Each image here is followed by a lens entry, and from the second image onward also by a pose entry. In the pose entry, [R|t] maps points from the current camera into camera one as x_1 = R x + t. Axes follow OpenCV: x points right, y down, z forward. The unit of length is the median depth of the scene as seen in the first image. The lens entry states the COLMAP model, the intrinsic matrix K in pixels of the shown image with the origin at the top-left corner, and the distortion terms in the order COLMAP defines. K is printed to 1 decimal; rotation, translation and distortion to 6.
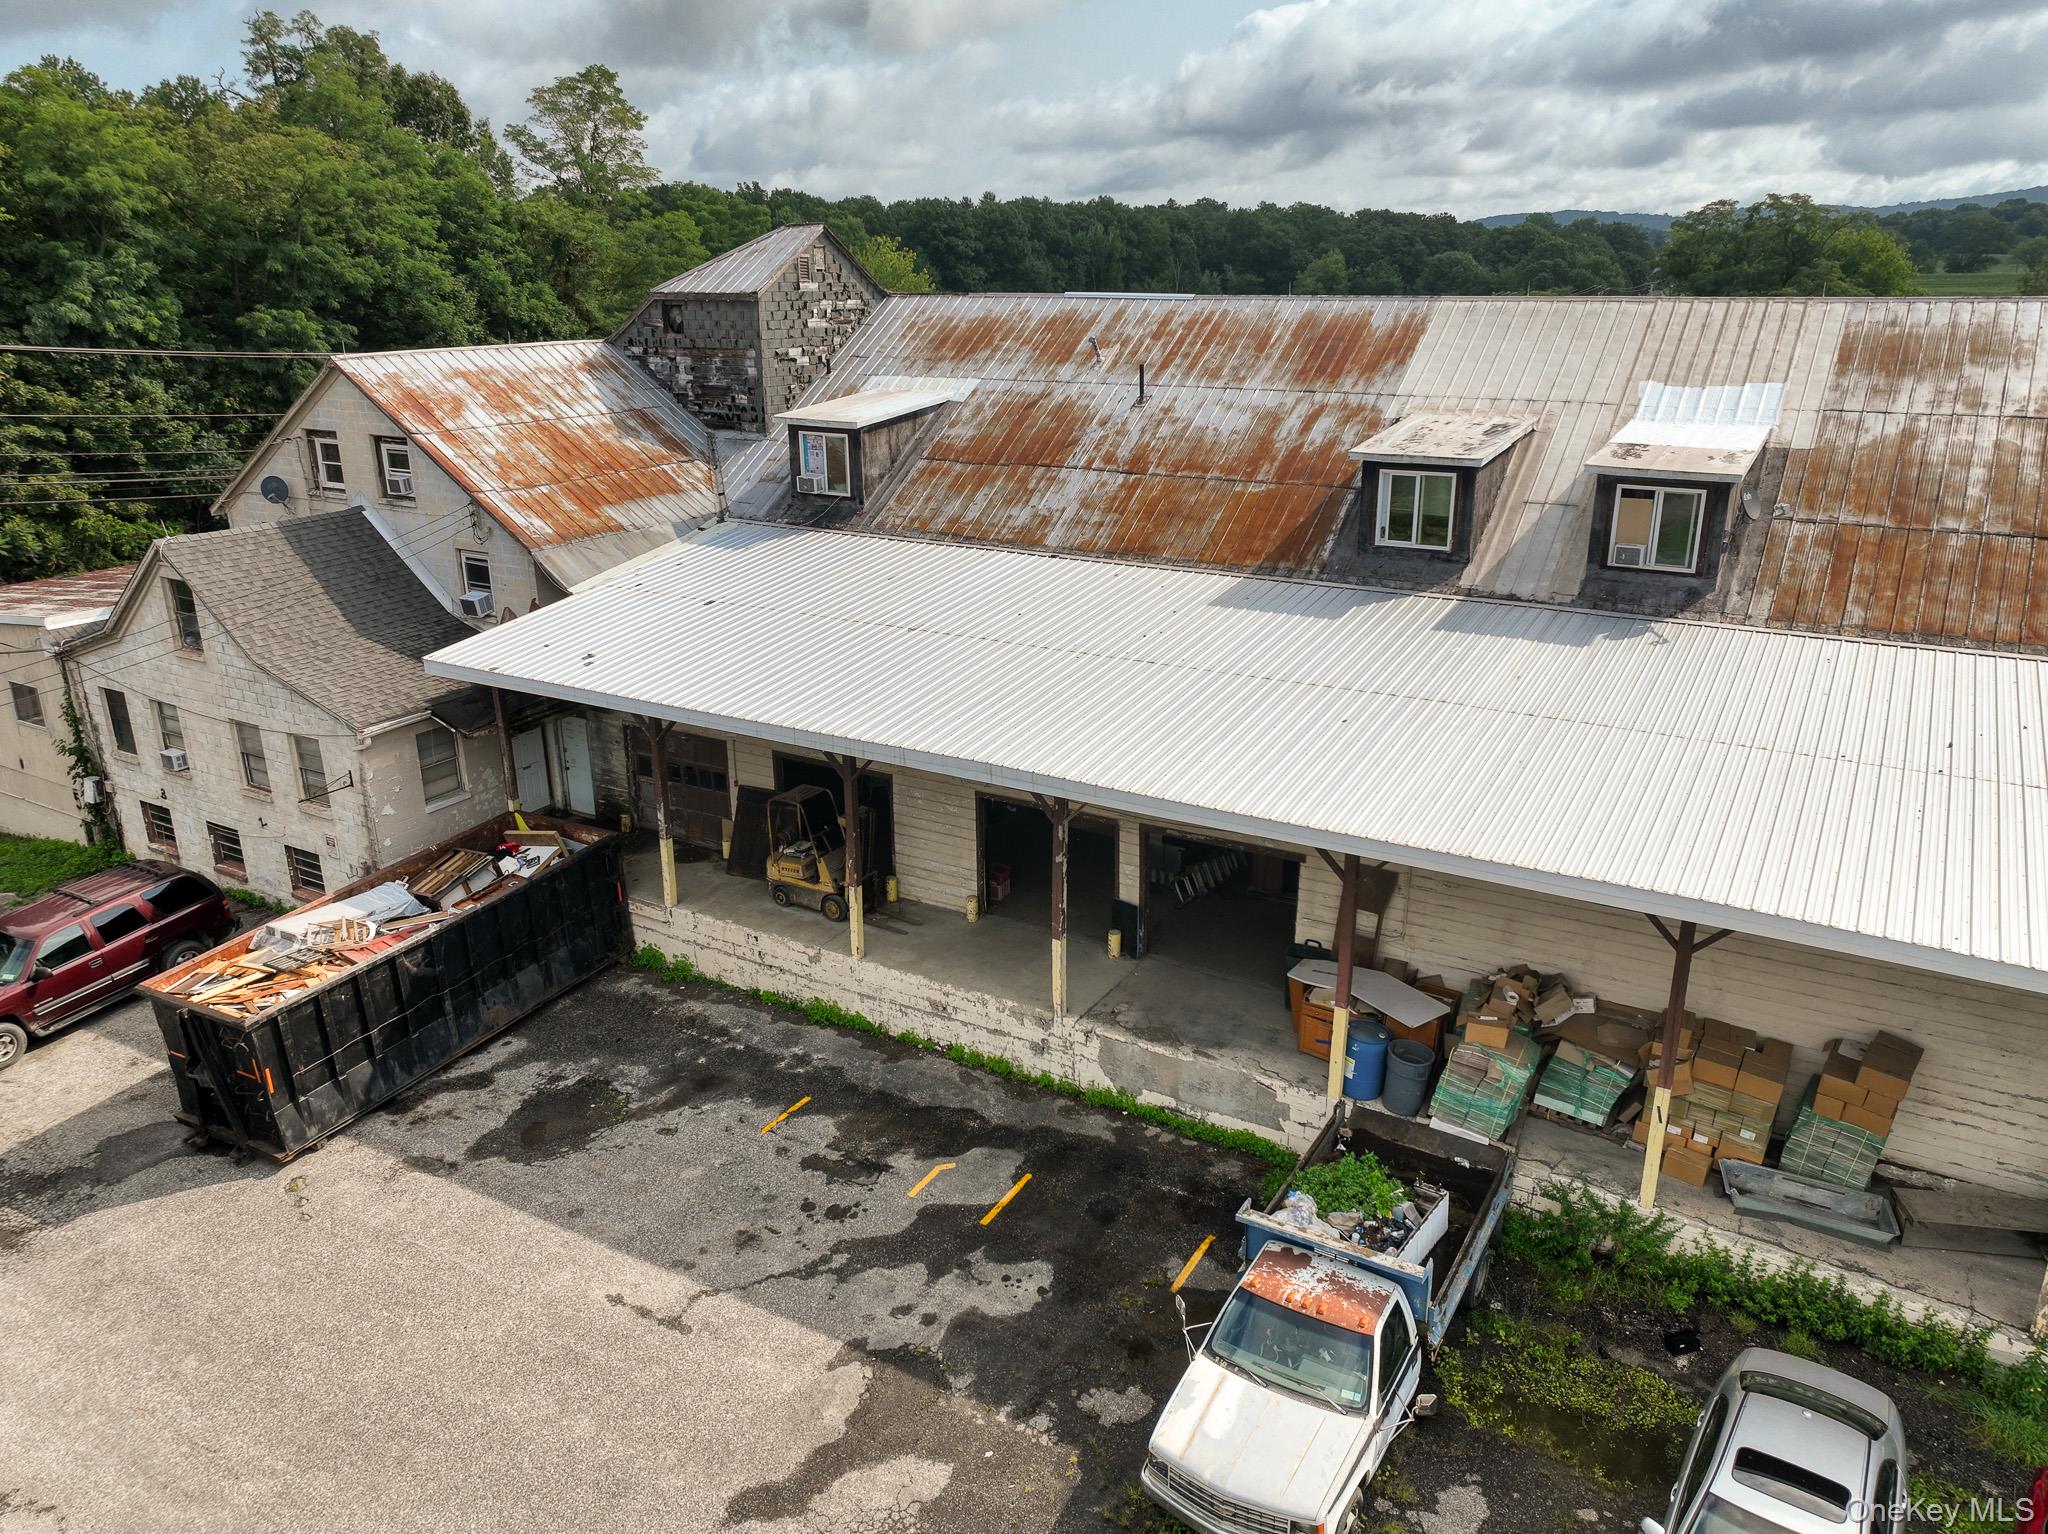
lens RADIAL K [[1437.6, 0, 1033.5], [0, 1437.6, 761.3], [0, 0, 1]] dist [0.003860, 0.007845]
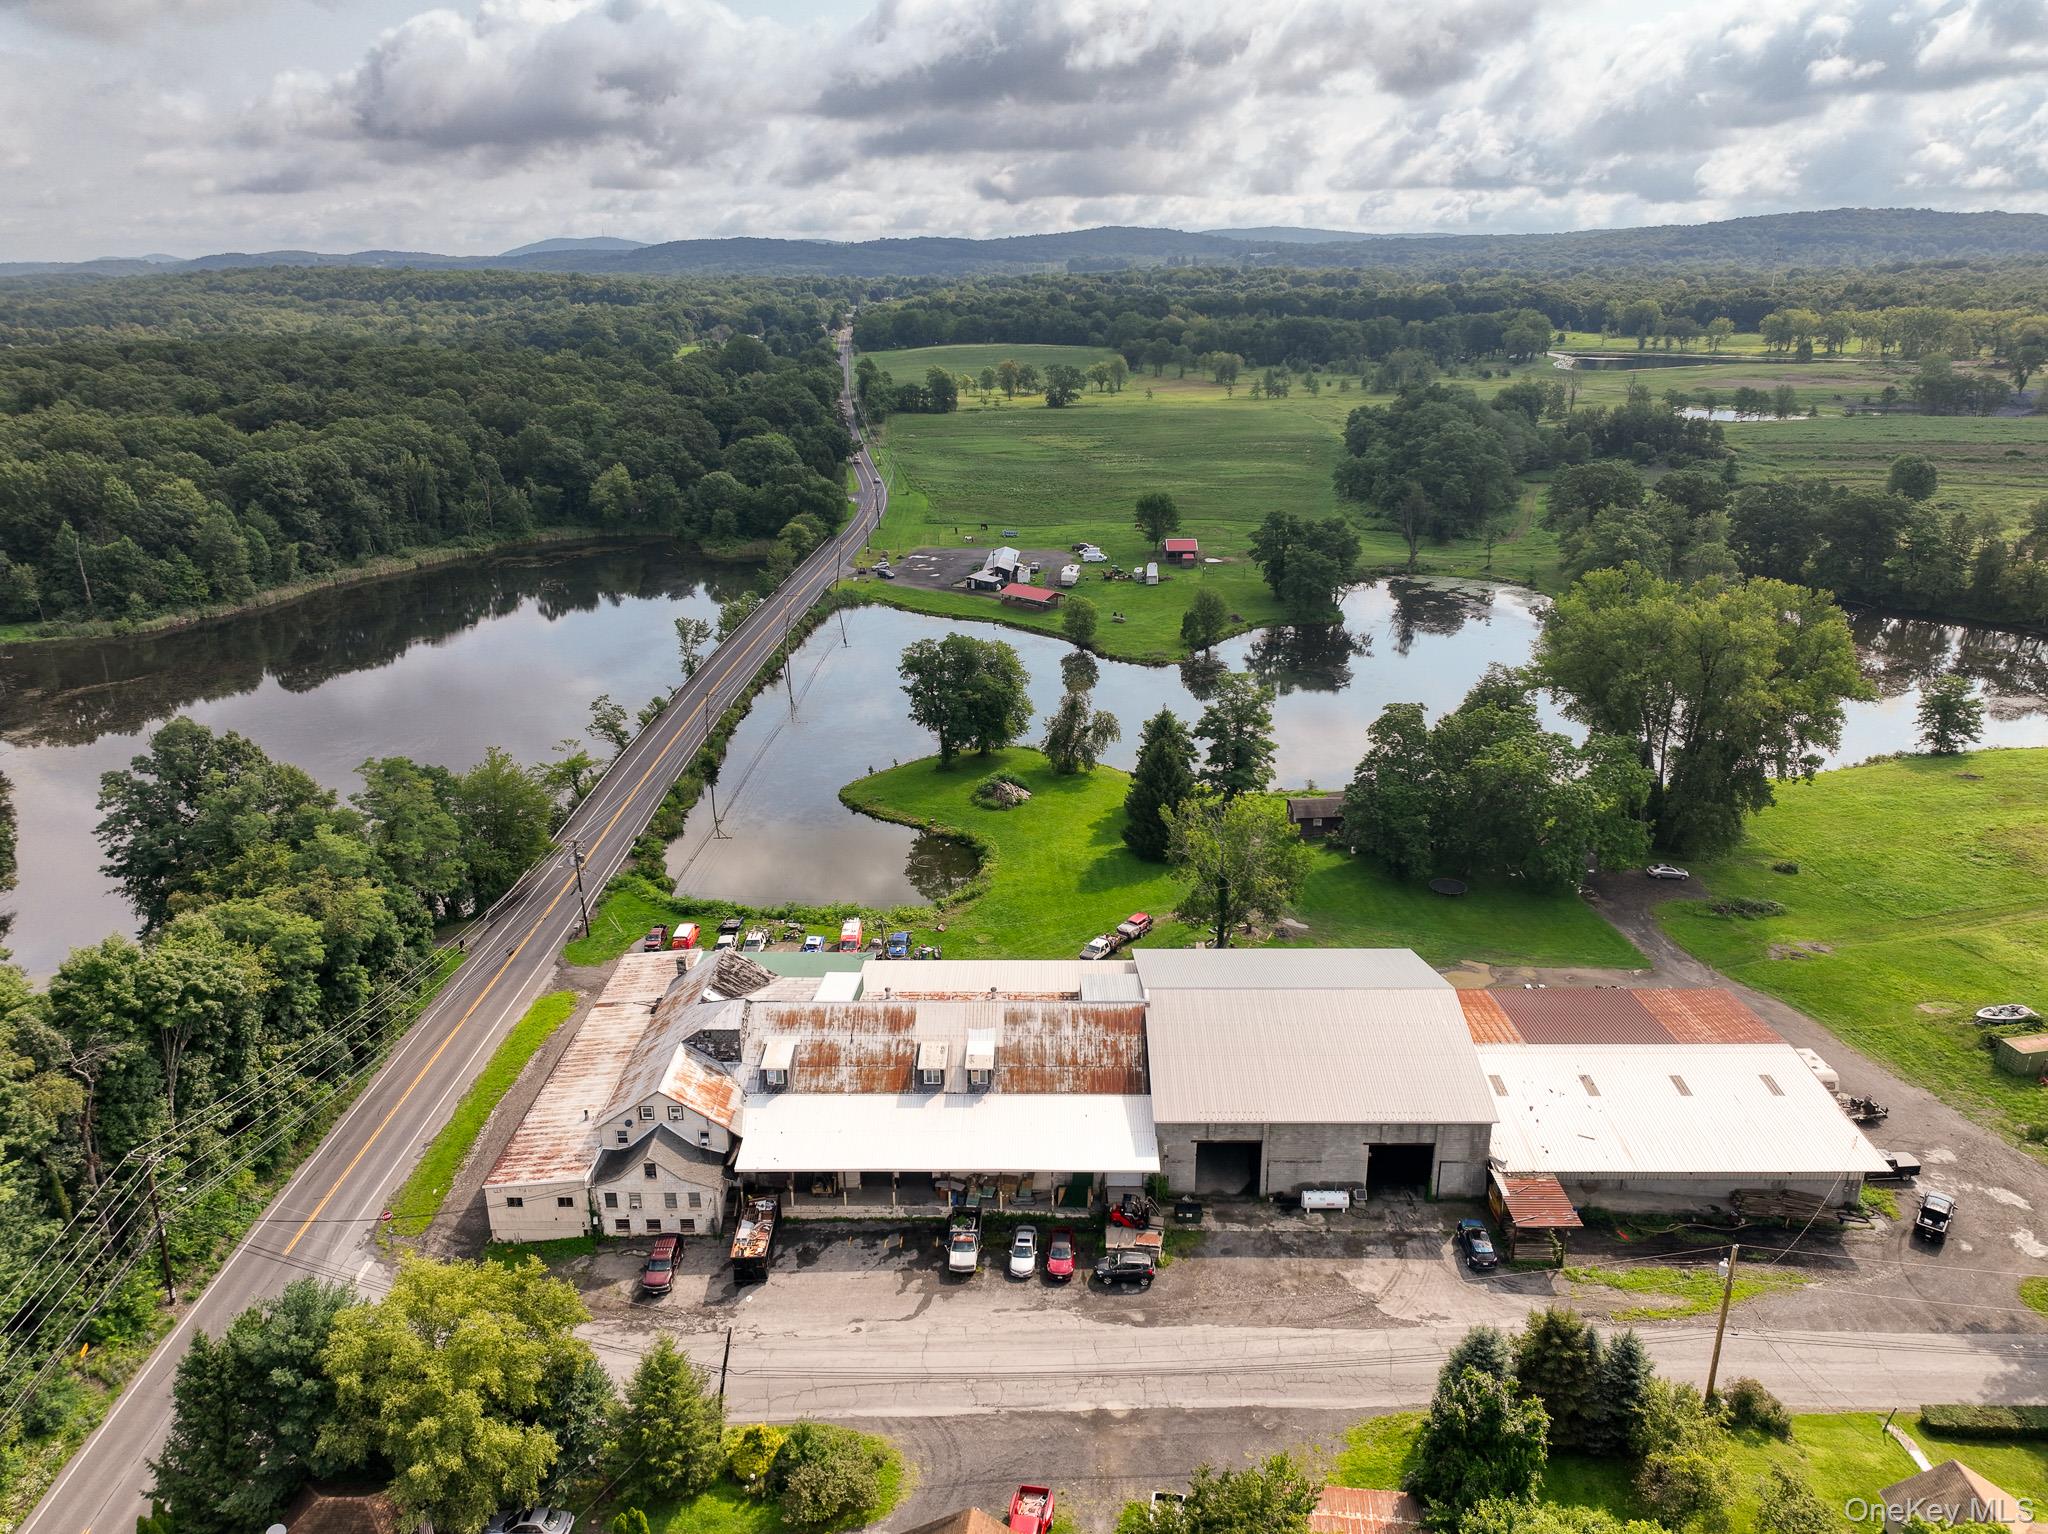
lens RADIAL K [[1437.6, 0, 1033.5], [0, 1437.6, 761.3], [0, 0, 1]] dist [0.003860, 0.007845]
pose [[0.864617, -0.162507, 0.475425, -1.595553], [0.161992, 0.985881, 0.042385, -1.402240], [-0.475600, 0.040369, 0.878735, -3.509595]]
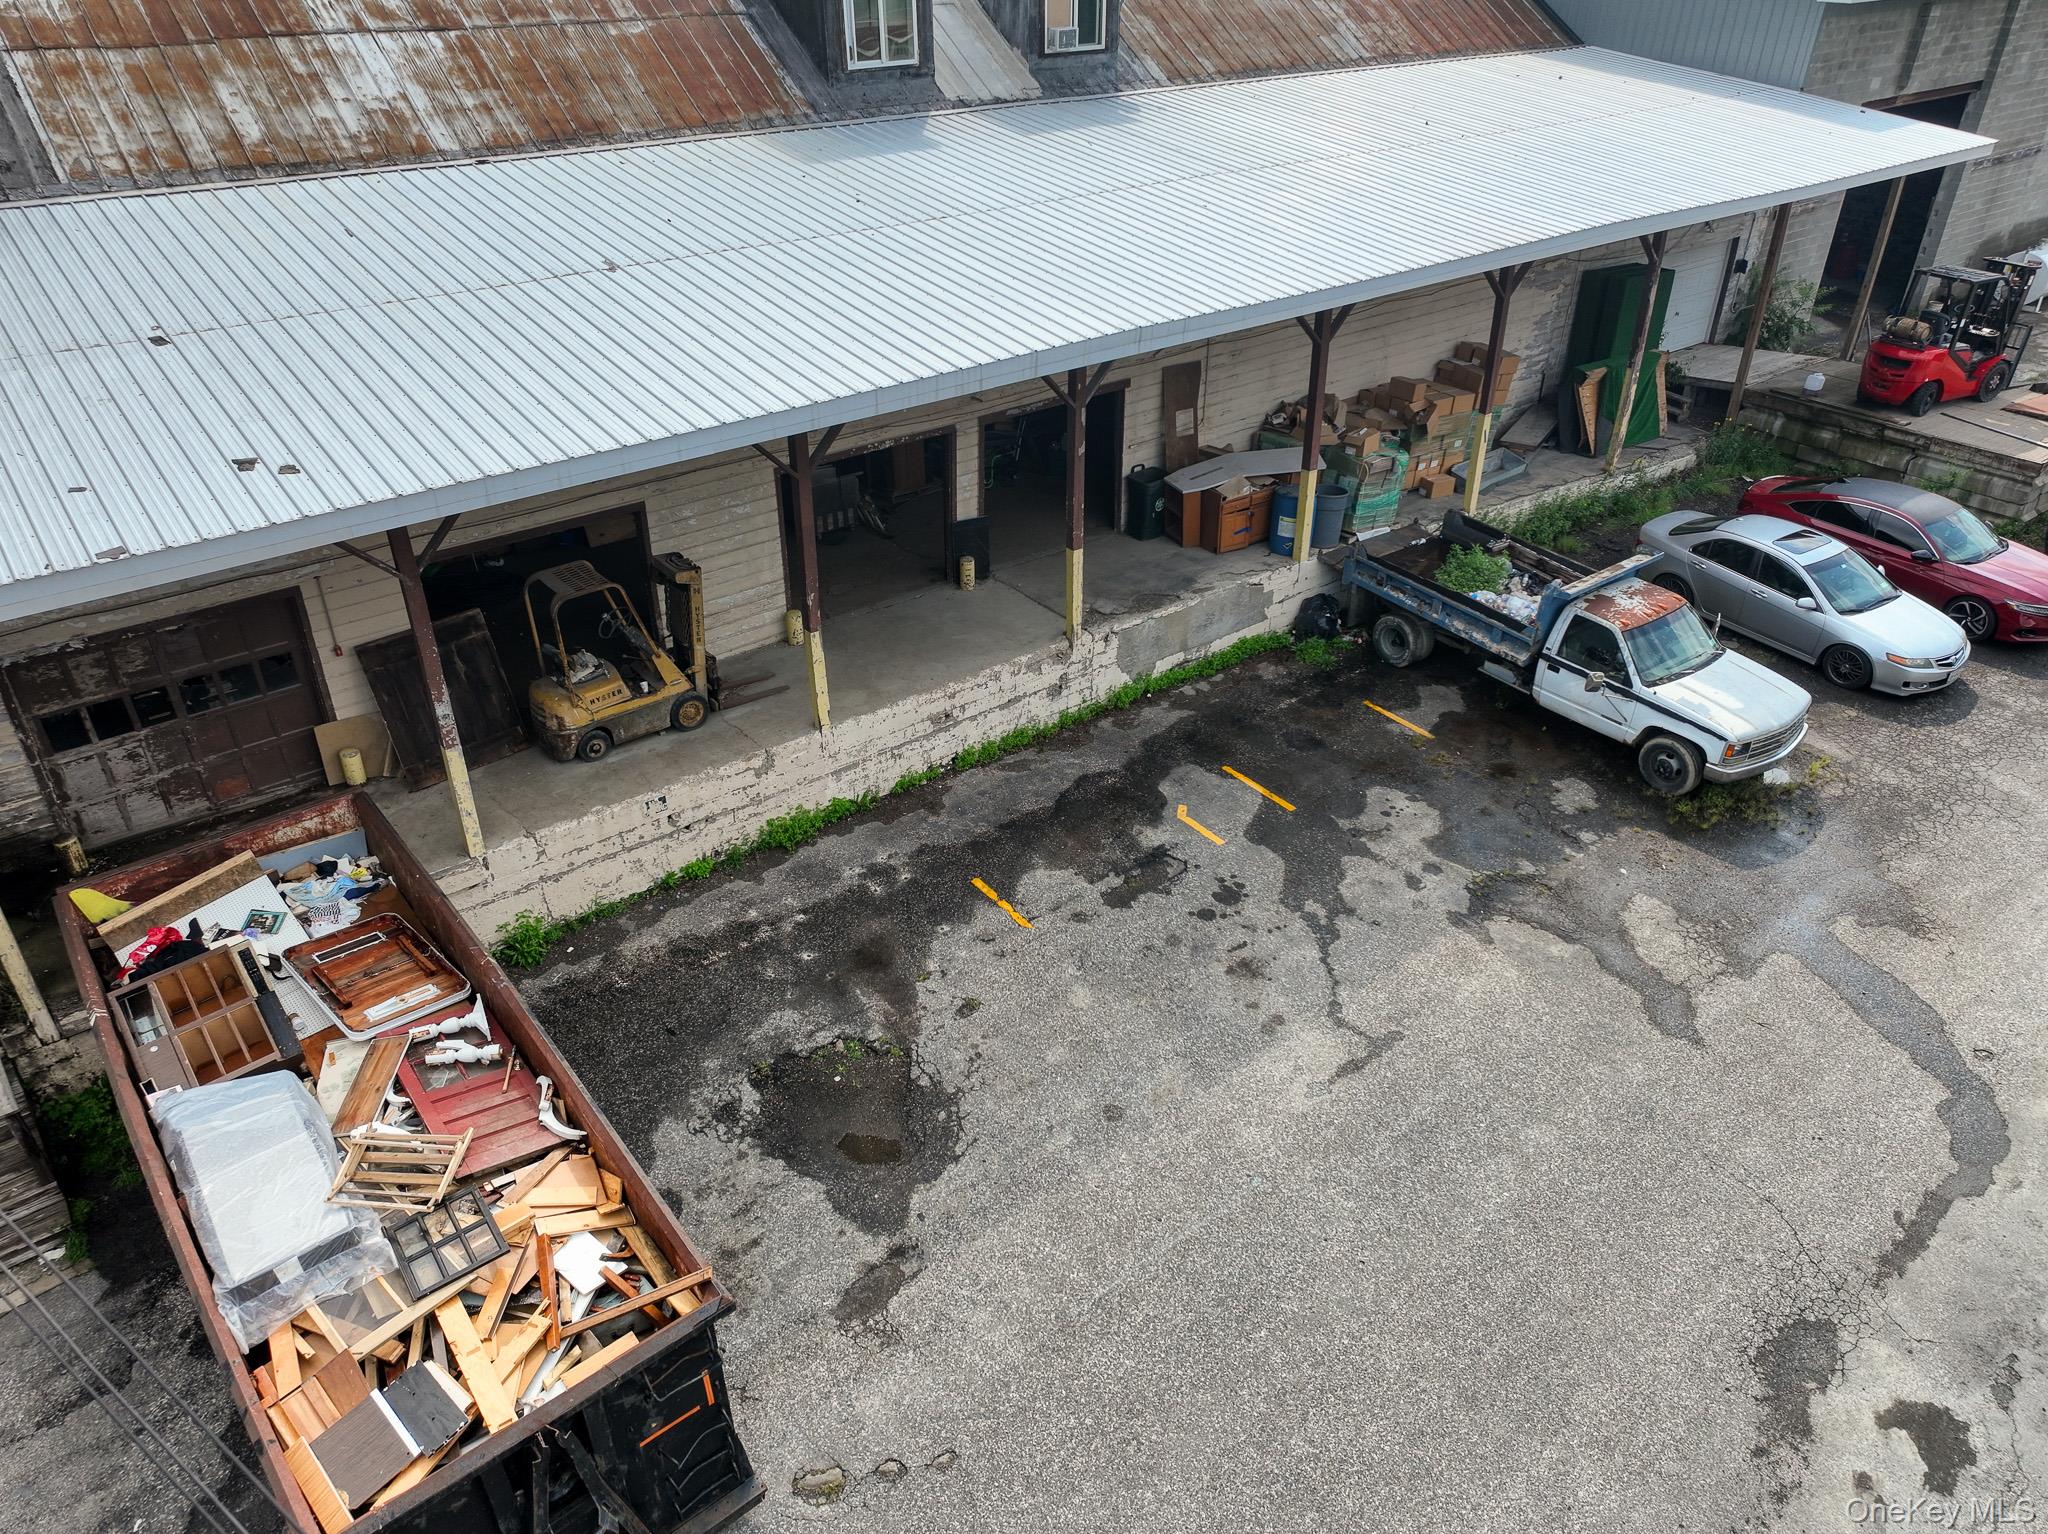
lens RADIAL K [[1437.6, 0, 1033.5], [0, 1437.6, 761.3], [0, 0, 1]] dist [0.003860, 0.007845]
pose [[0.364920, -0.481422, 0.796910, -0.659830], [0.302446, 0.870813, 0.387572, -0.095058], [-0.880545, 0.099589, 0.463381, 0.569377]]
